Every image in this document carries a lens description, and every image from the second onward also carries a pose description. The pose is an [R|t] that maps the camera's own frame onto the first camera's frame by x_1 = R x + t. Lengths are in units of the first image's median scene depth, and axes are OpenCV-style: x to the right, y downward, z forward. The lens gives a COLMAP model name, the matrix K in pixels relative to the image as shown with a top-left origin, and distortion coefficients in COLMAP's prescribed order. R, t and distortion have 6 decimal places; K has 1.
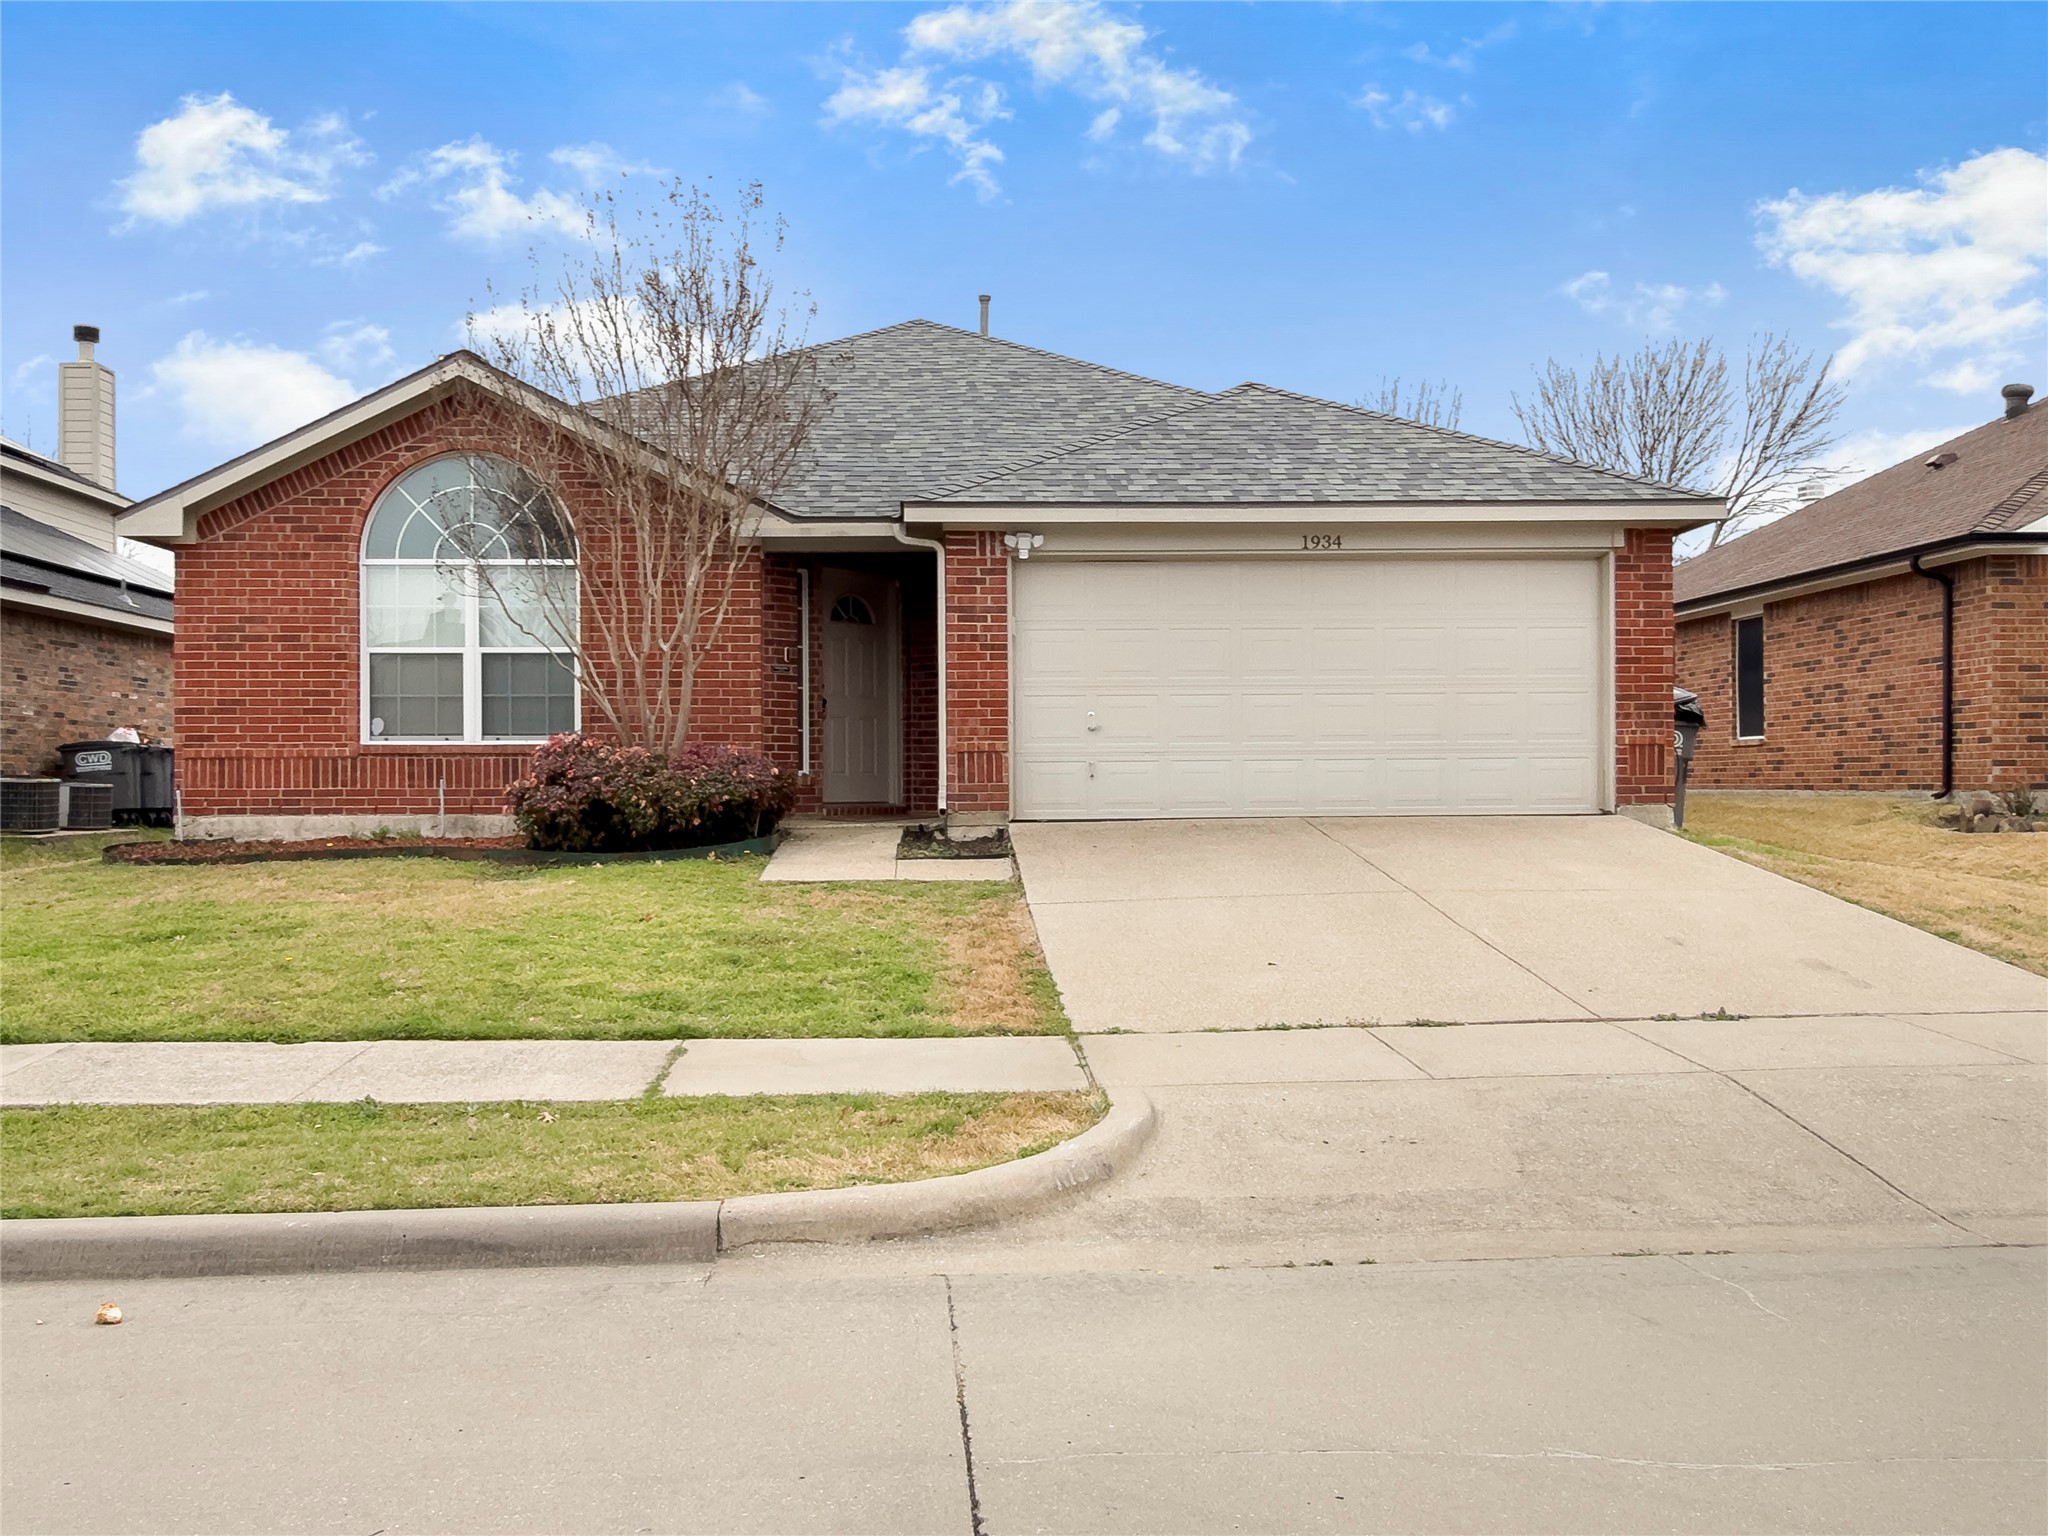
lens RADIAL K [[1915.2, 0, 1022.2], [0, 1915.2, 766.8], [0, 0, 1]] dist [-0.000593, 0.000000]
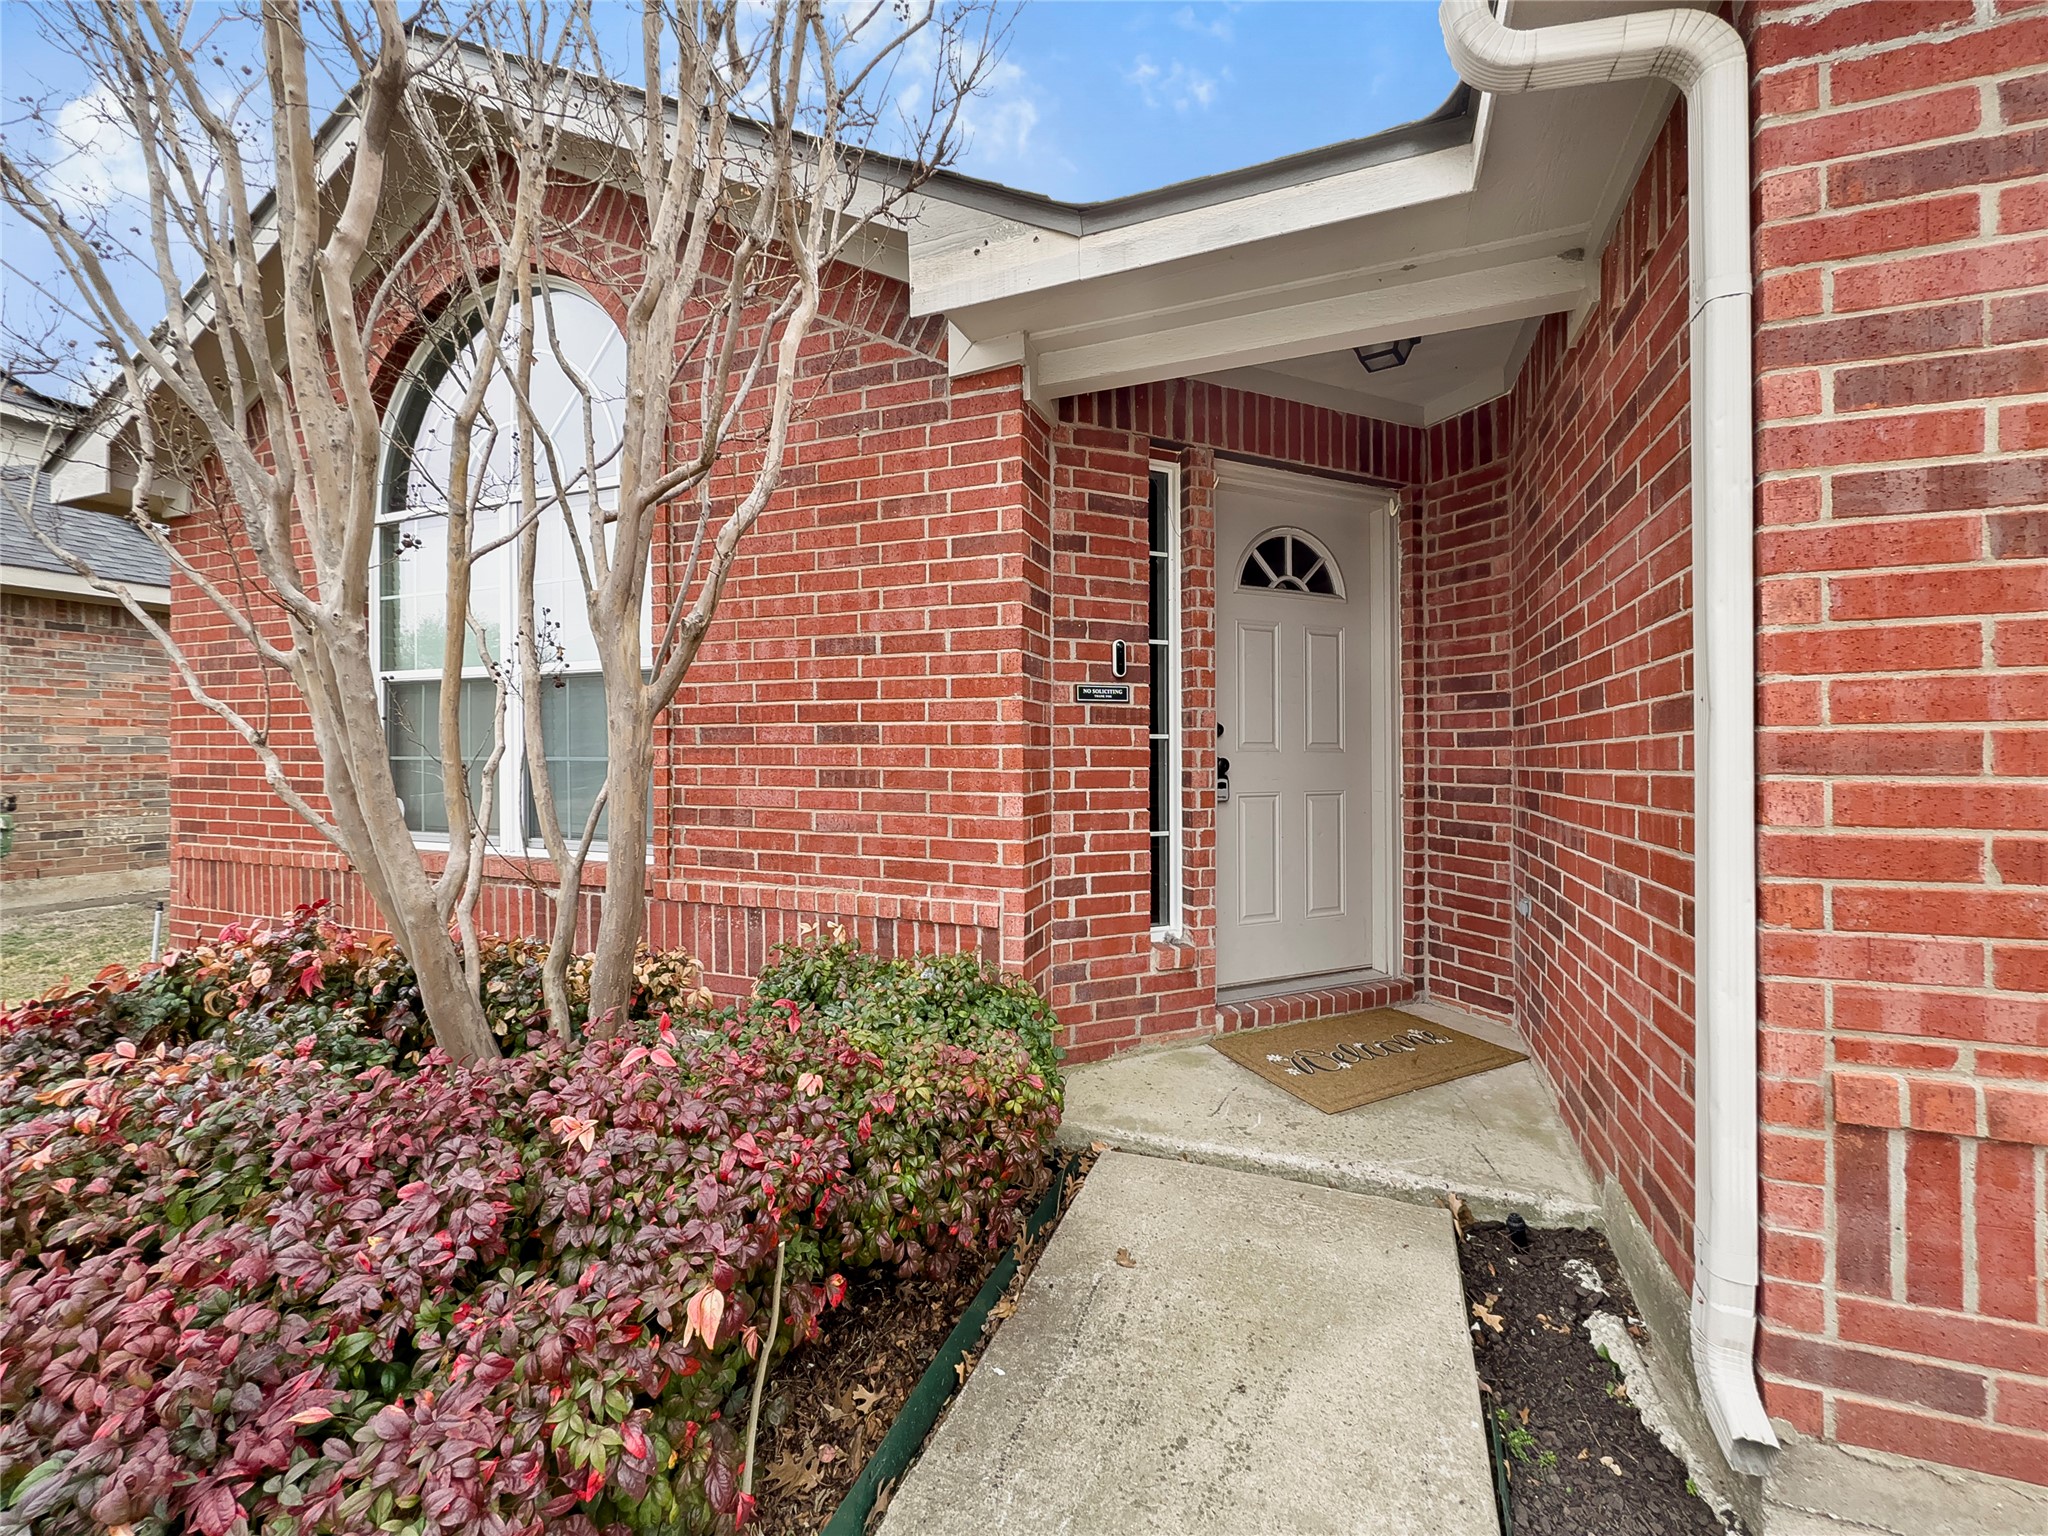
lens RADIAL K [[884.0, 0, 1018.4], [0, 884.0, 748.1], [0, 0, 1]] dist [-0.000422, 0.000129]
pose [[0.913634, 0.001008, -0.406536, -0.066532], [0.000533, 0.999993, 0.003677, -0.040926], [0.406537, -0.003576, 0.913627, 0.835365]]
